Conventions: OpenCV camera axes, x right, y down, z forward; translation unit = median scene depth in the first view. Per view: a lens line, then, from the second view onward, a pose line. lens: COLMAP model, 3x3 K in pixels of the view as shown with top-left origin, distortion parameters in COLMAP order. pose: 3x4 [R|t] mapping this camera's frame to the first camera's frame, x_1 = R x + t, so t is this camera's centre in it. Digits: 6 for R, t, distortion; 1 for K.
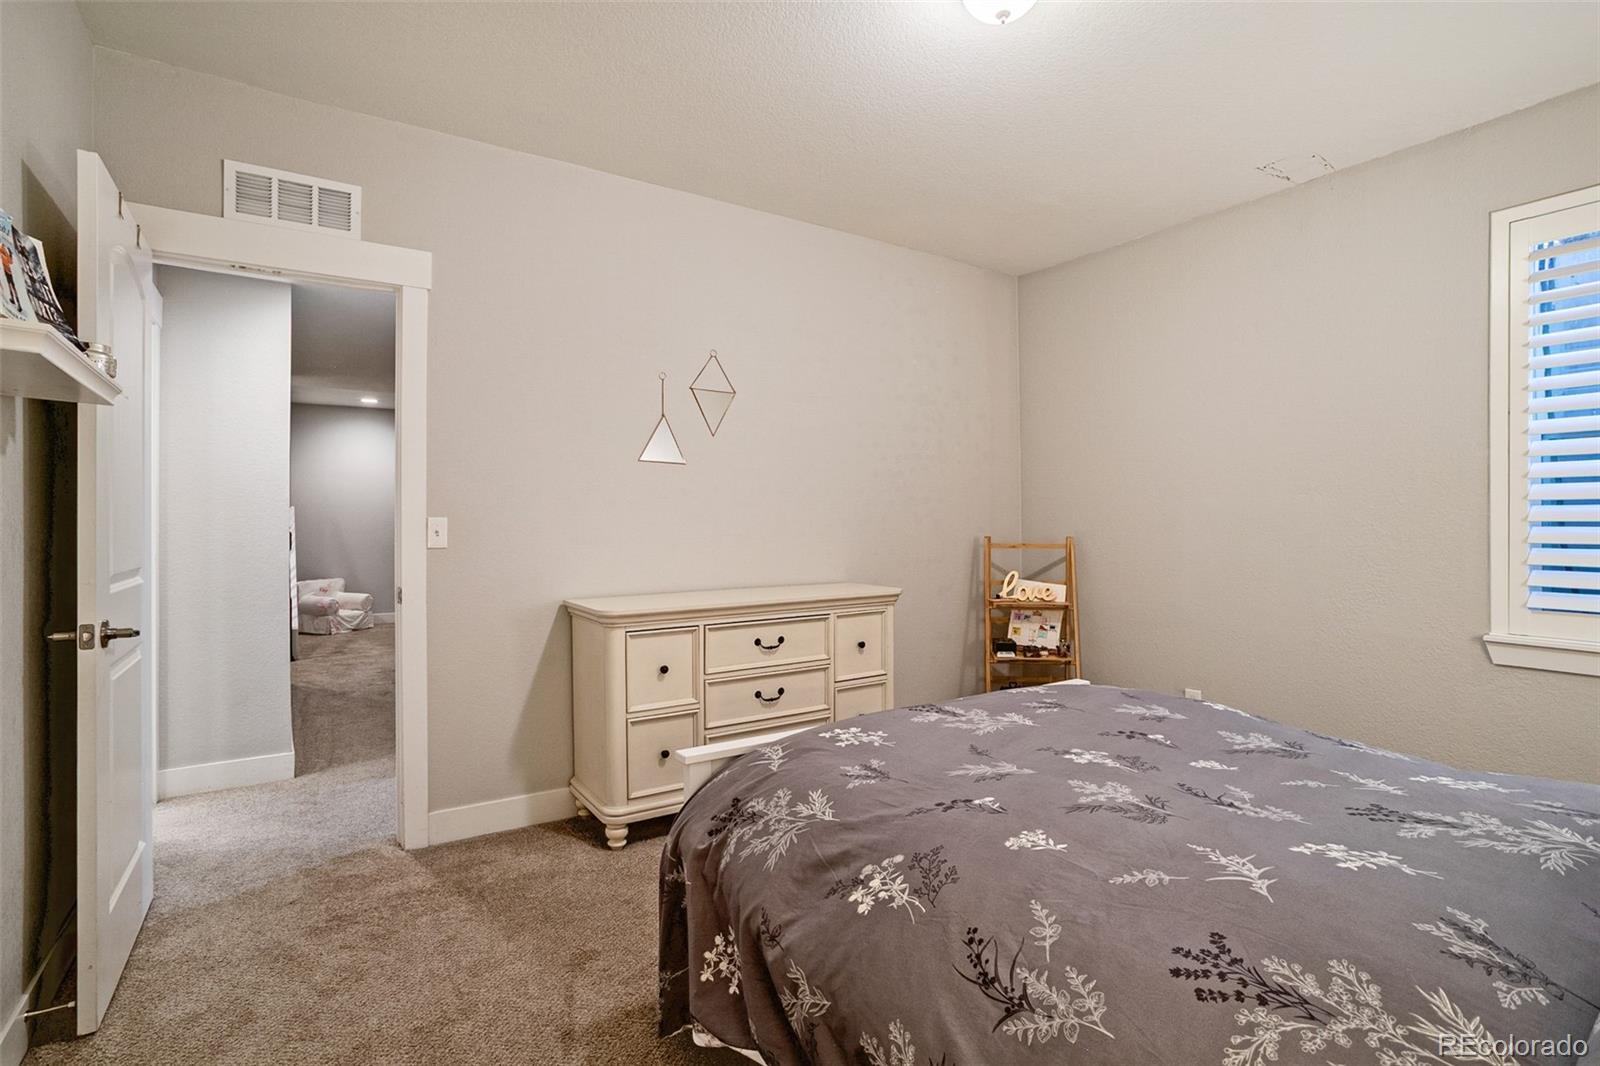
lens RADIAL K [[767.7, 0, 792.8], [0, 767.7, 535.8], [0, 0, 1]] dist [-0.067254, 0.037426]
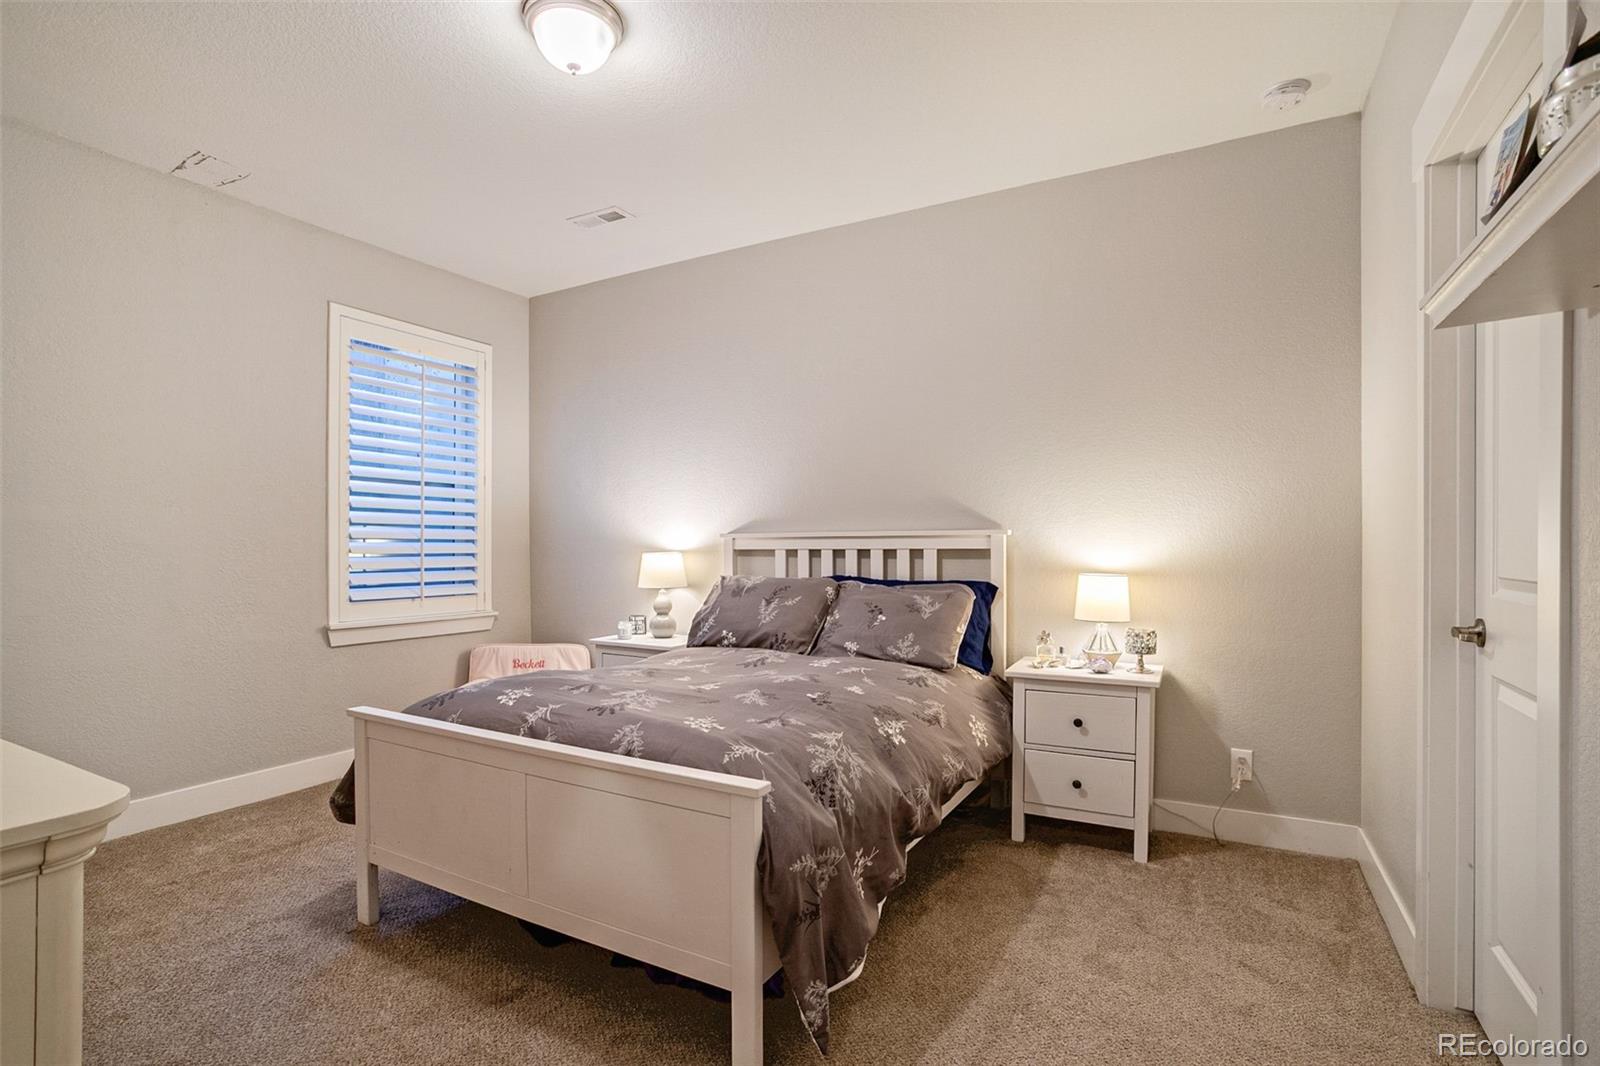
lens RADIAL K [[767.7, 0, 792.8], [0, 767.7, 535.8], [0, 0, 1]] dist [-0.067254, 0.037426]
pose [[-0.441087, 0.010366, 0.897405, -1.151113], [0.019147, 0.999814, -0.002138, -0.006459], [-0.897260, 0.016240, -0.441203, 1.616467]]
